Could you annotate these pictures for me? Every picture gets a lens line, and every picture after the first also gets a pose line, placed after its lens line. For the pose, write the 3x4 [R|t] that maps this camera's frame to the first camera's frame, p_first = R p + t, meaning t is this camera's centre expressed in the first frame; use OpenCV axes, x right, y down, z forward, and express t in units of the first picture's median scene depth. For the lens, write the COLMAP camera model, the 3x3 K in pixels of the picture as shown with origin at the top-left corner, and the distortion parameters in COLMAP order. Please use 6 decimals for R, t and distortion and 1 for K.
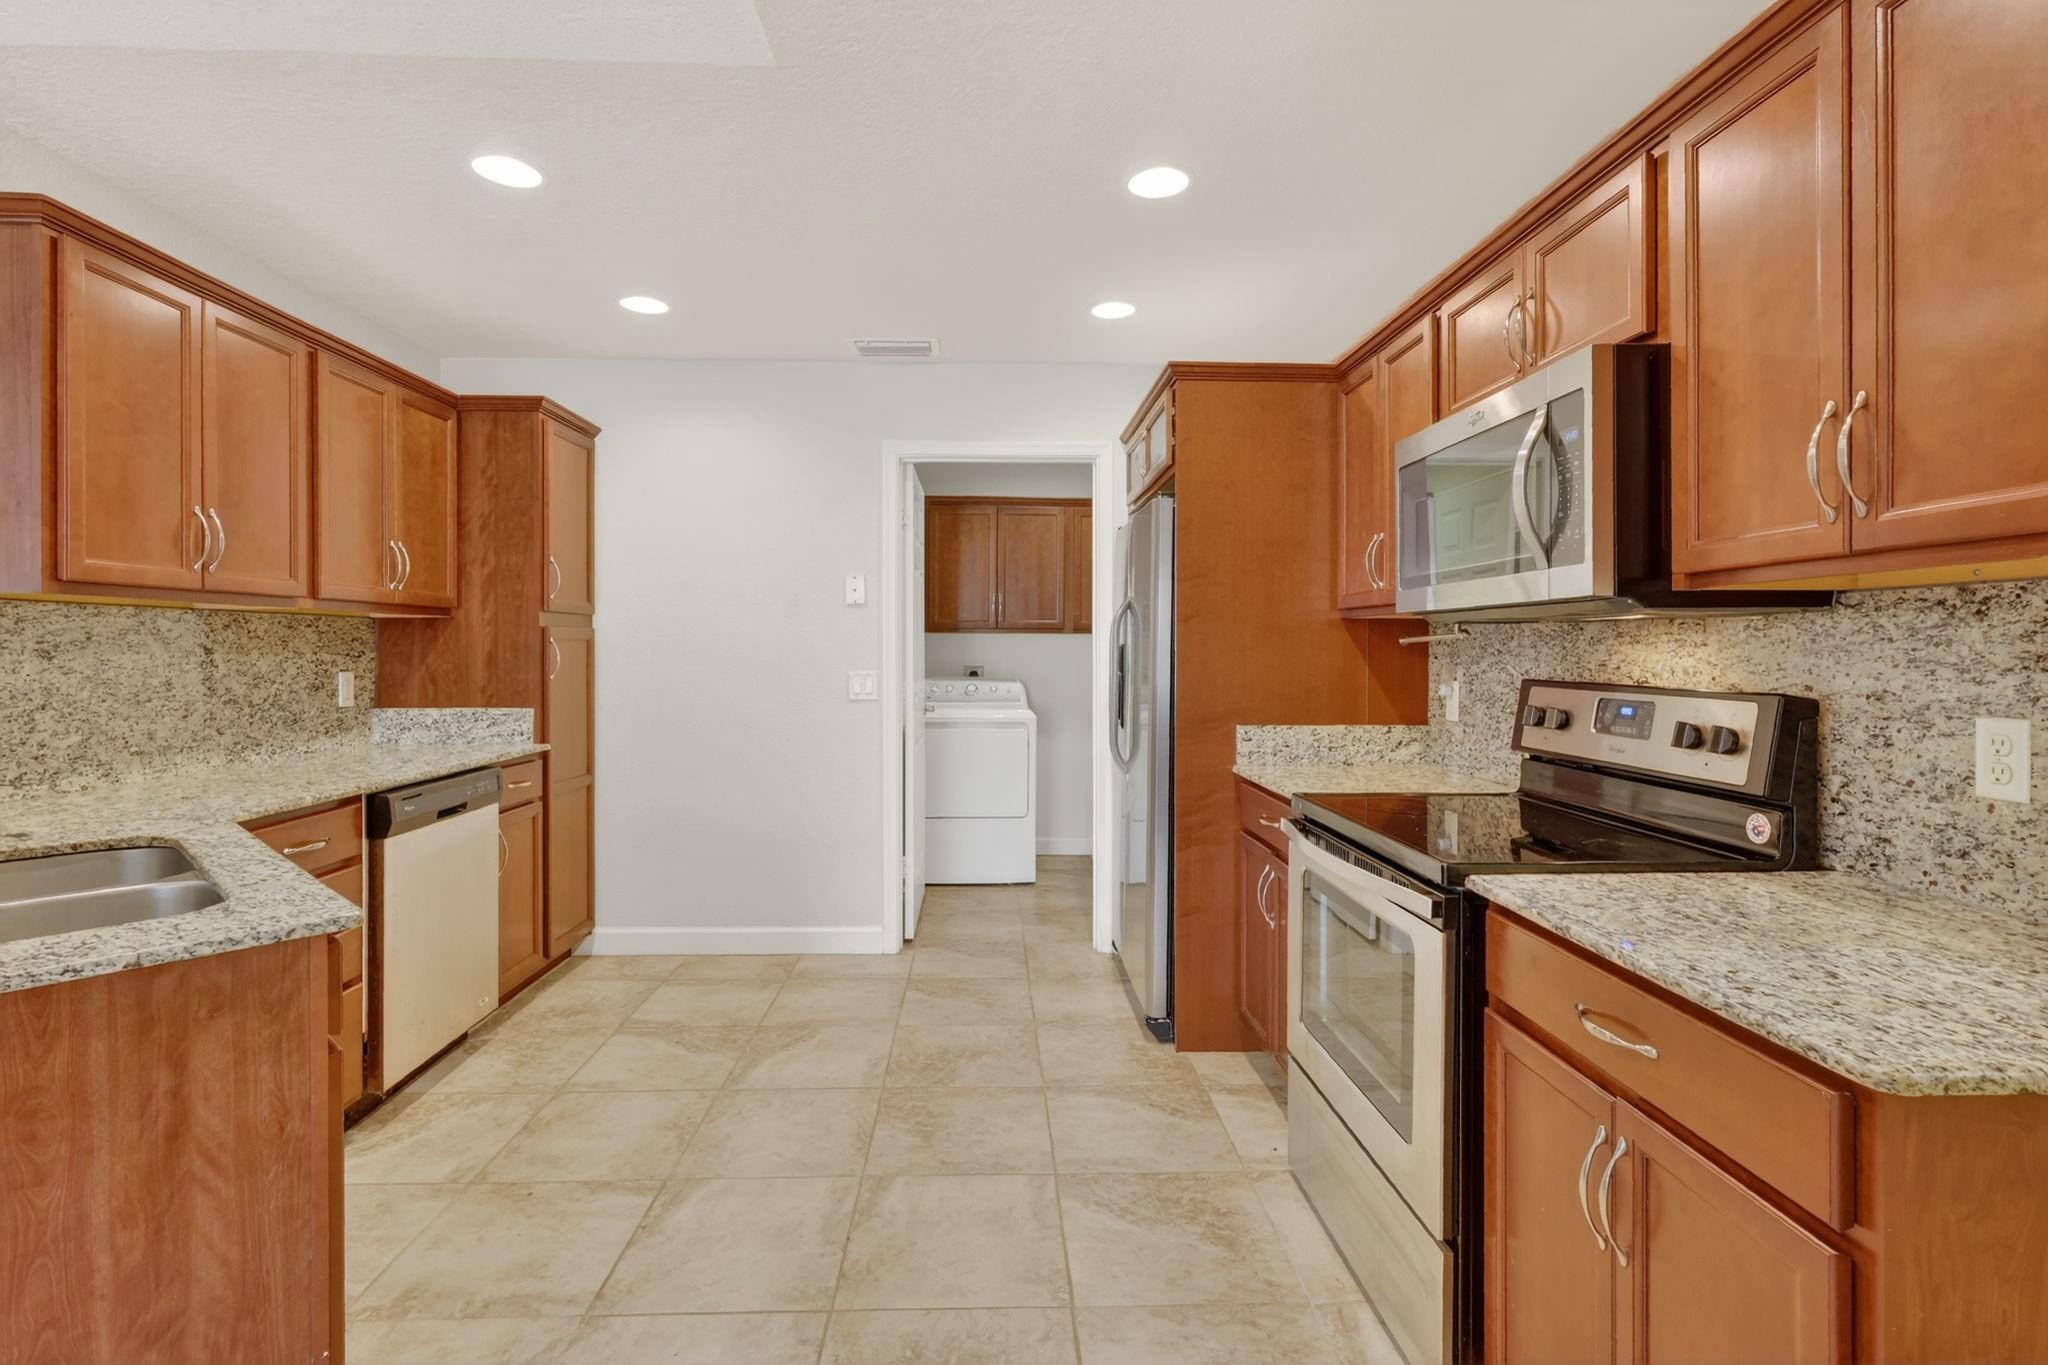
lens RADIAL K [[947.5, 0, 1022.3], [0, 947.5, 656.1], [0, 0, 1]] dist [-0.001132, -0.000339]
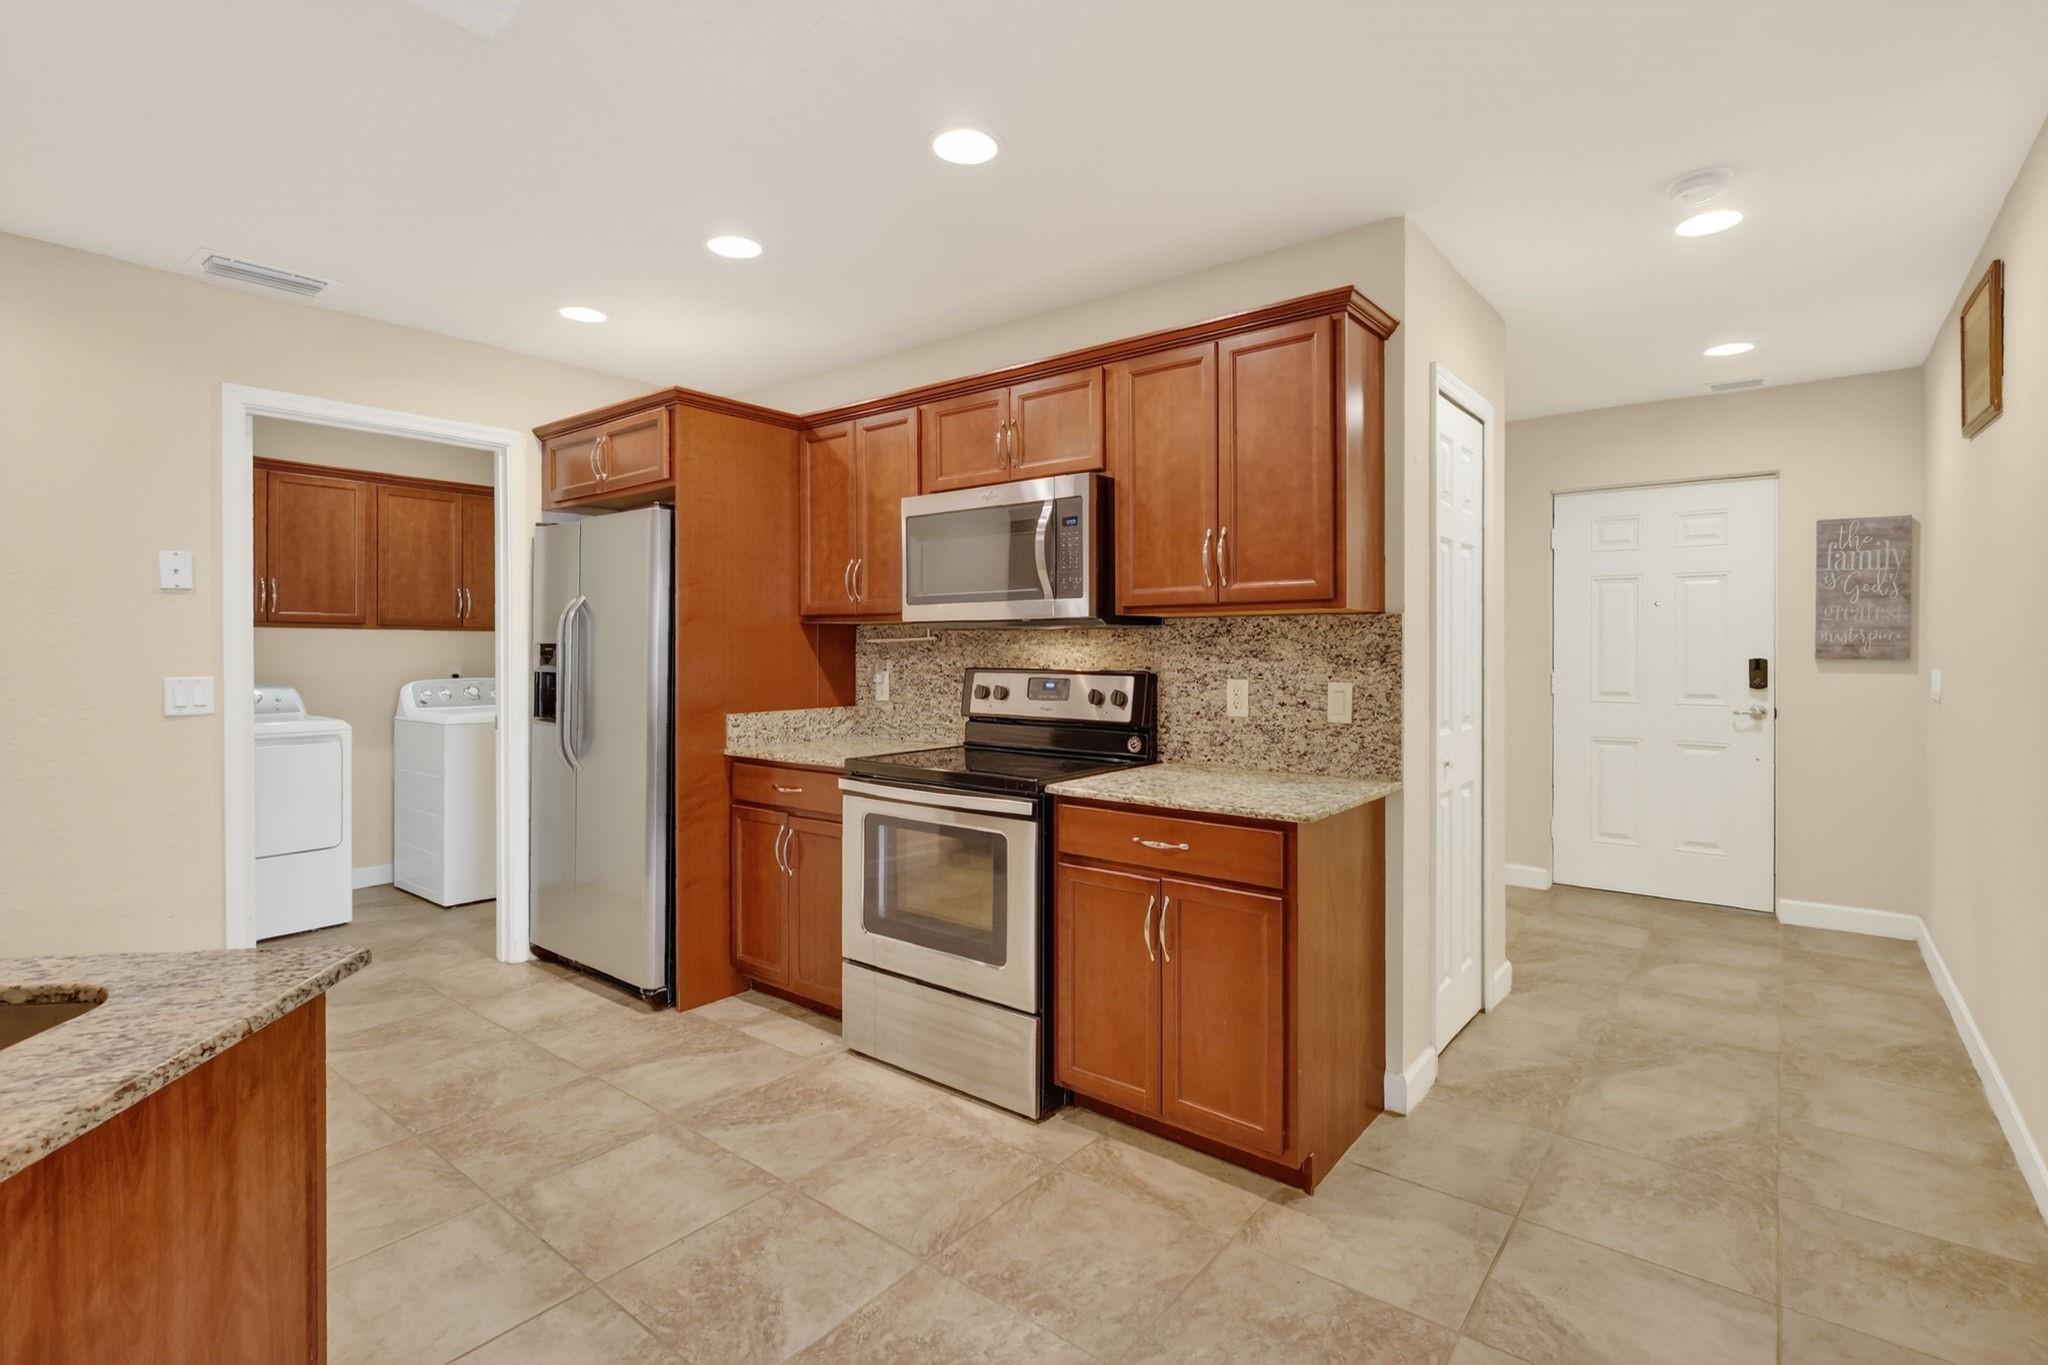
lens RADIAL K [[947.5, 0, 1022.3], [0, 947.5, 656.1], [0, 0, 1]] dist [-0.001132, -0.000339]
pose [[0.651309, -0.008413, 0.758766, -0.546543], [0.006092, 0.999964, 0.005858, -0.002080], [-0.758788, 0.000807, 0.651337, -0.028220]]
